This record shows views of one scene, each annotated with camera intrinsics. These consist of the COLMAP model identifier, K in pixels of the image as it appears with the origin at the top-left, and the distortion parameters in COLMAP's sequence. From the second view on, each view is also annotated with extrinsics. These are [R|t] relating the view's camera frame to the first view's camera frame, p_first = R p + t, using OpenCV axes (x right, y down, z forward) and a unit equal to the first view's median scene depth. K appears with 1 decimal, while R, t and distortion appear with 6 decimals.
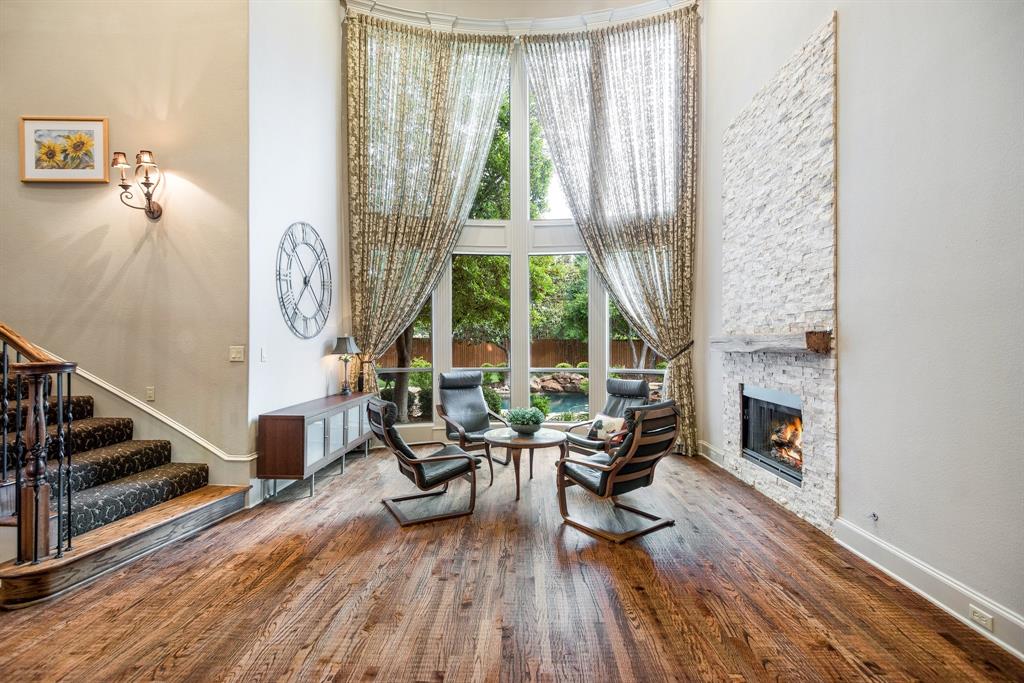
lens RADIAL K [[475.0, 0, 495.0], [0, 475.0, 341.6], [0, 0, 1]] dist [0.011209, -0.002886]
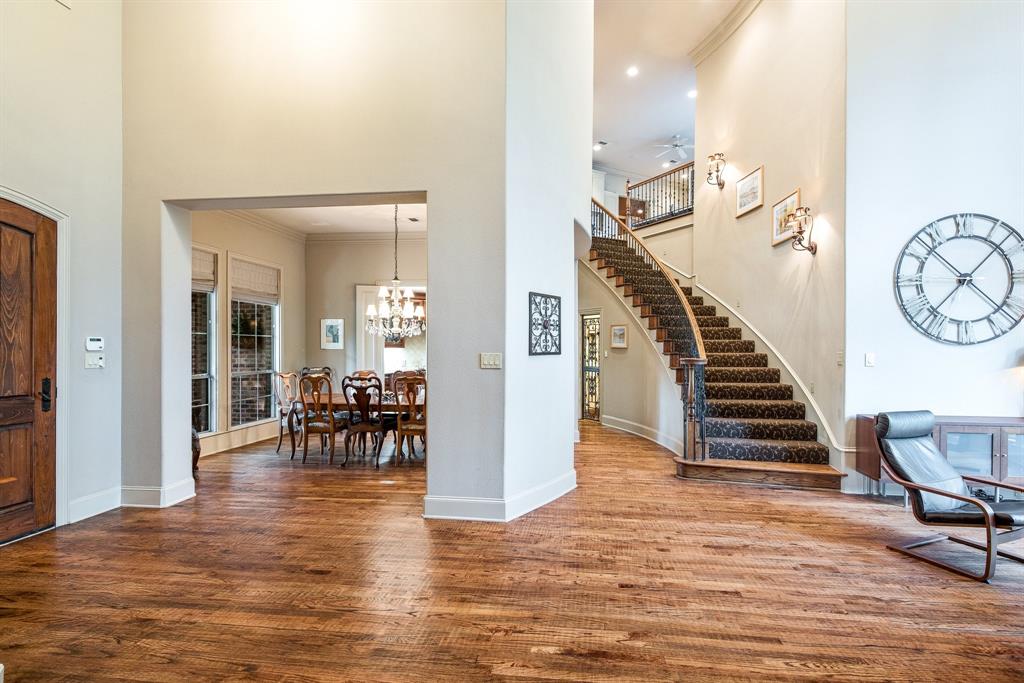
lens RADIAL K [[500.3, 0, 516.0], [0, 500.3, 345.3], [0, 0, 1]] dist [-0.001514, -0.002261]
pose [[-0.115375, -0.003619, -0.993315, 0.747553], [-0.001357, 0.999993, -0.003486, -0.000801], [0.993321, 0.000945, -0.115379, 0.343738]]
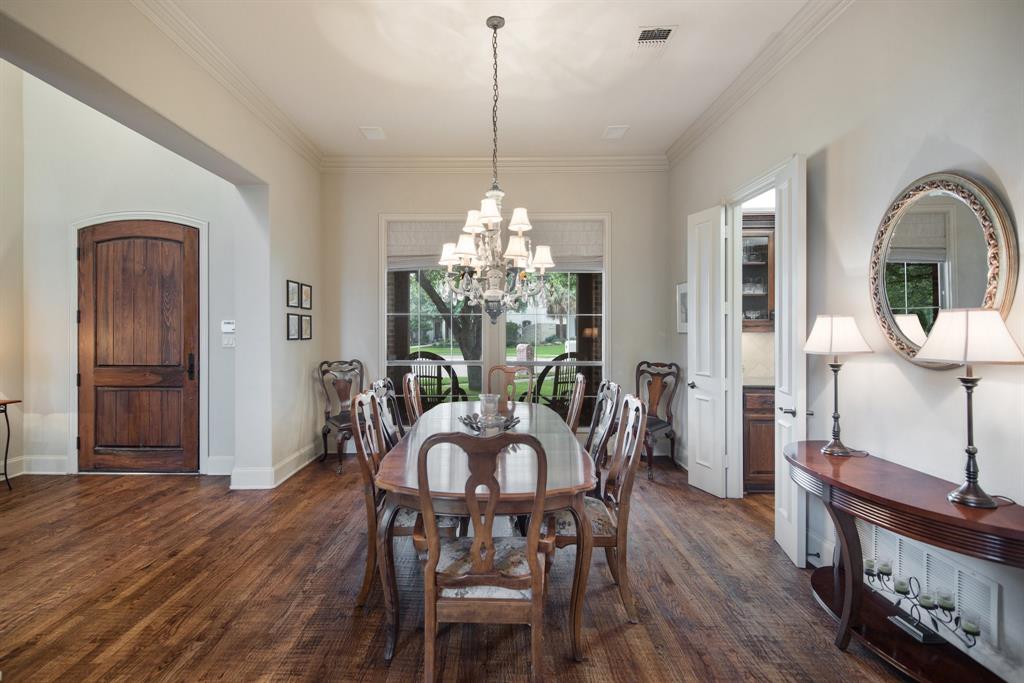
lens RADIAL K [[475.0, 0, 504.3], [0, 475.0, 335.0], [0, 0, 1]] dist [0.011209, -0.002886]
pose [[-0.999885, 0.001377, -0.015130, -0.869937], [0.001387, 0.999999, -0.000658, 0.016521], [0.015129, -0.000679, -0.999885, 0.514696]]
